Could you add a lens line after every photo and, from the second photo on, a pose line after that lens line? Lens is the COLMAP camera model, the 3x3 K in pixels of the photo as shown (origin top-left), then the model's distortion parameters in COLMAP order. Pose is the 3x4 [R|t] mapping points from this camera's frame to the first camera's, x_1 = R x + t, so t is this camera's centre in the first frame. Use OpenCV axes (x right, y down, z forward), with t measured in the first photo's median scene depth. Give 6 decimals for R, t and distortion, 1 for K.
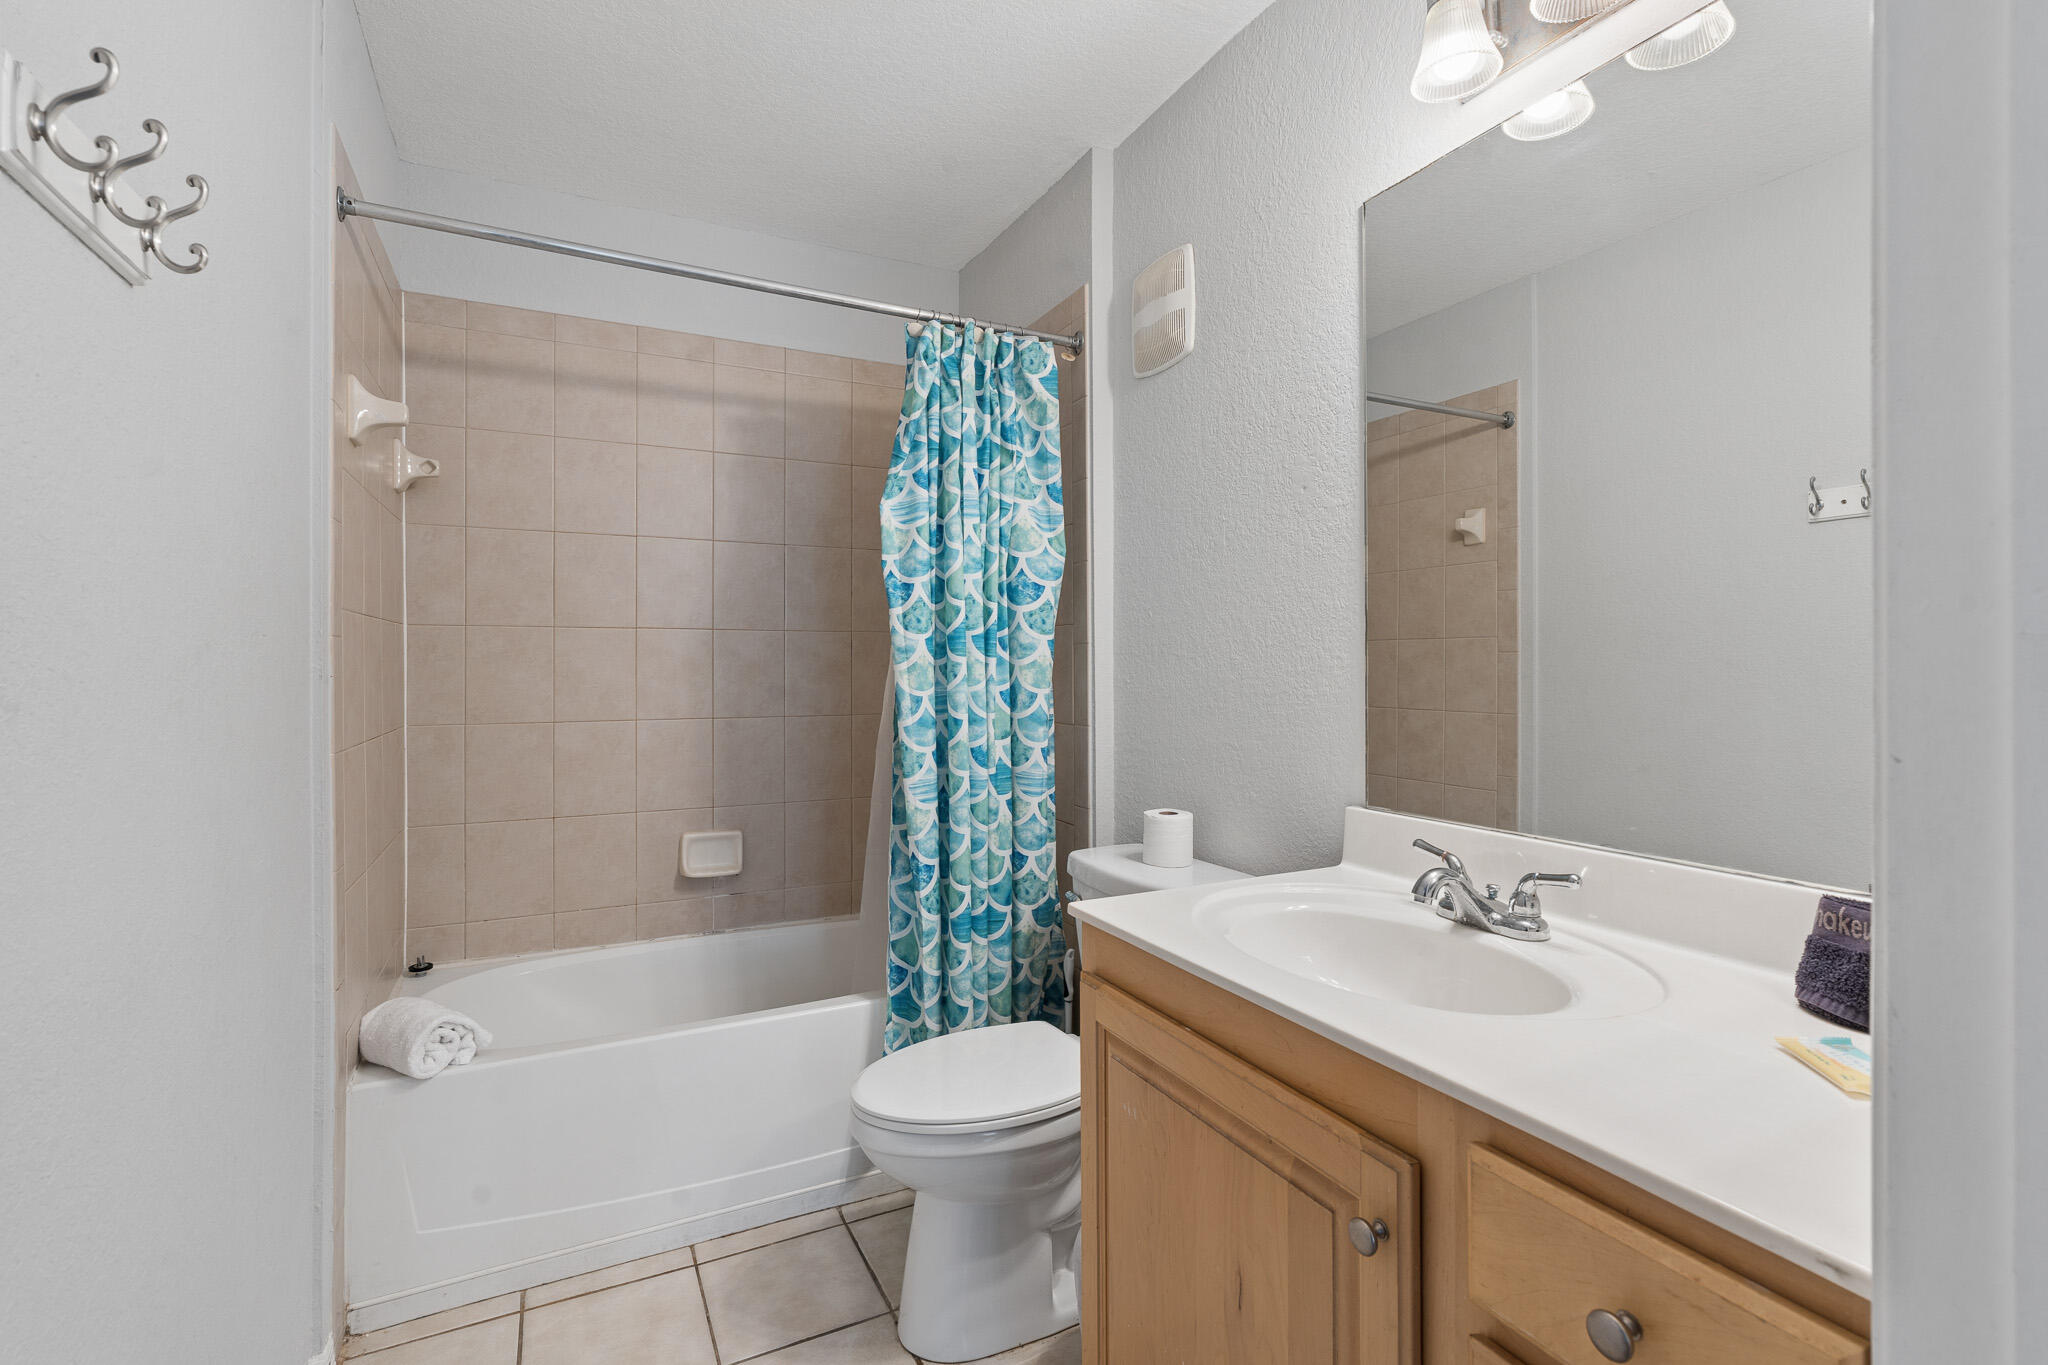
lens RADIAL K [[924.5, 0, 1017.8], [0, 924.5, 672.1], [0, 0, 1]] dist [-0.007244, 0.002744]
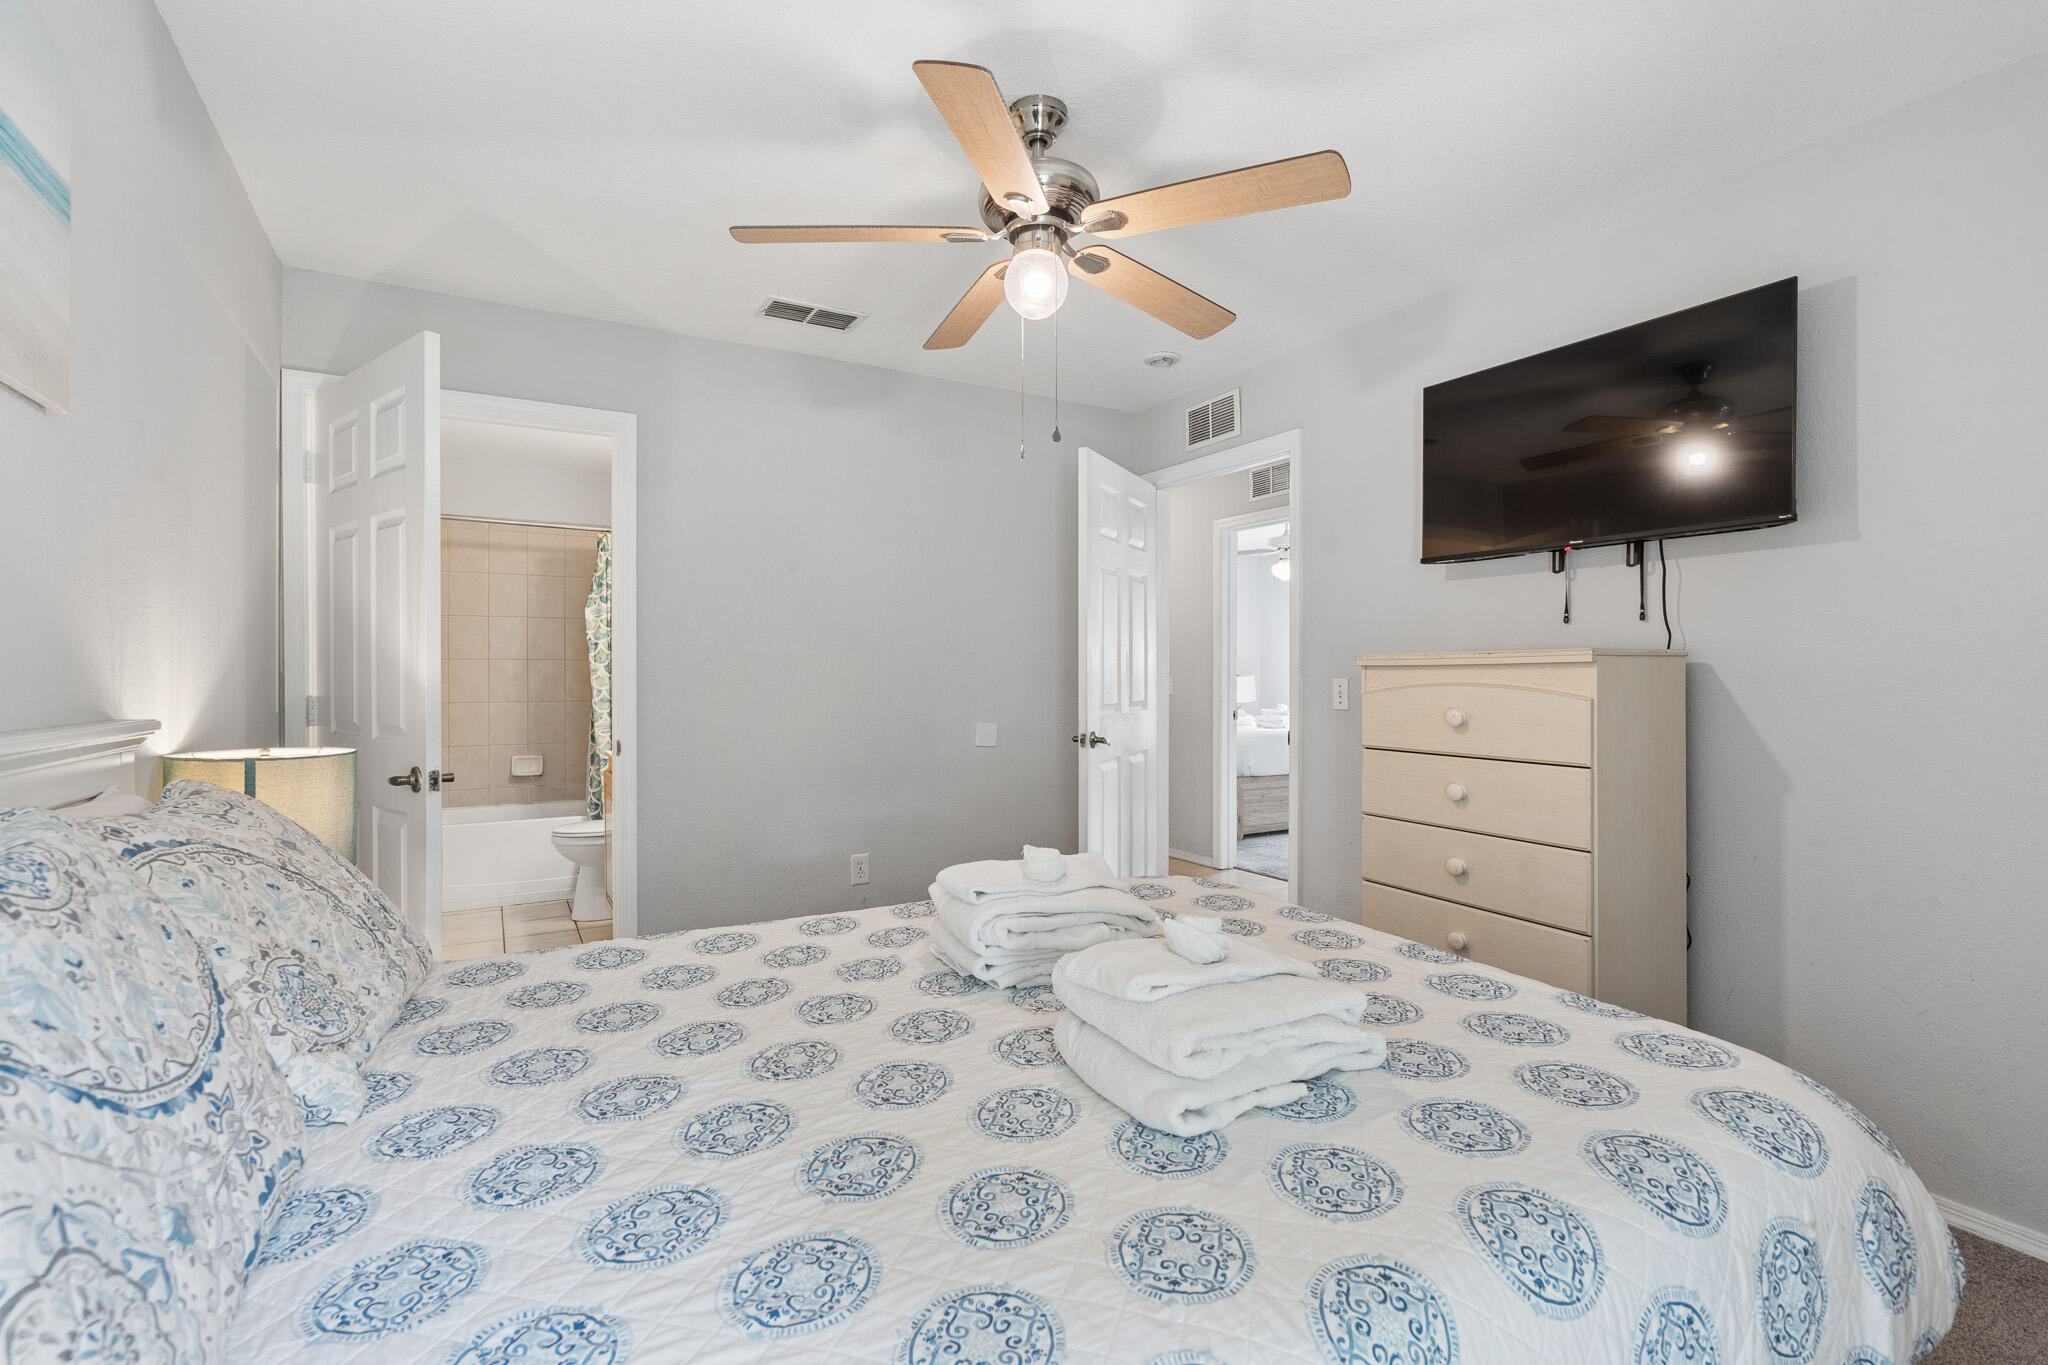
lens RADIAL K [[924.5, 0, 1031.4], [0, 924.5, 682.3], [0, 0, 1]] dist [-0.007244, 0.002744]
pose [[0.997760, -0.006516, 0.066579, 0.698884], [0.006270, 0.999973, 0.003902, 0.004419], [-0.066603, -0.003475, 0.997774, -1.216601]]
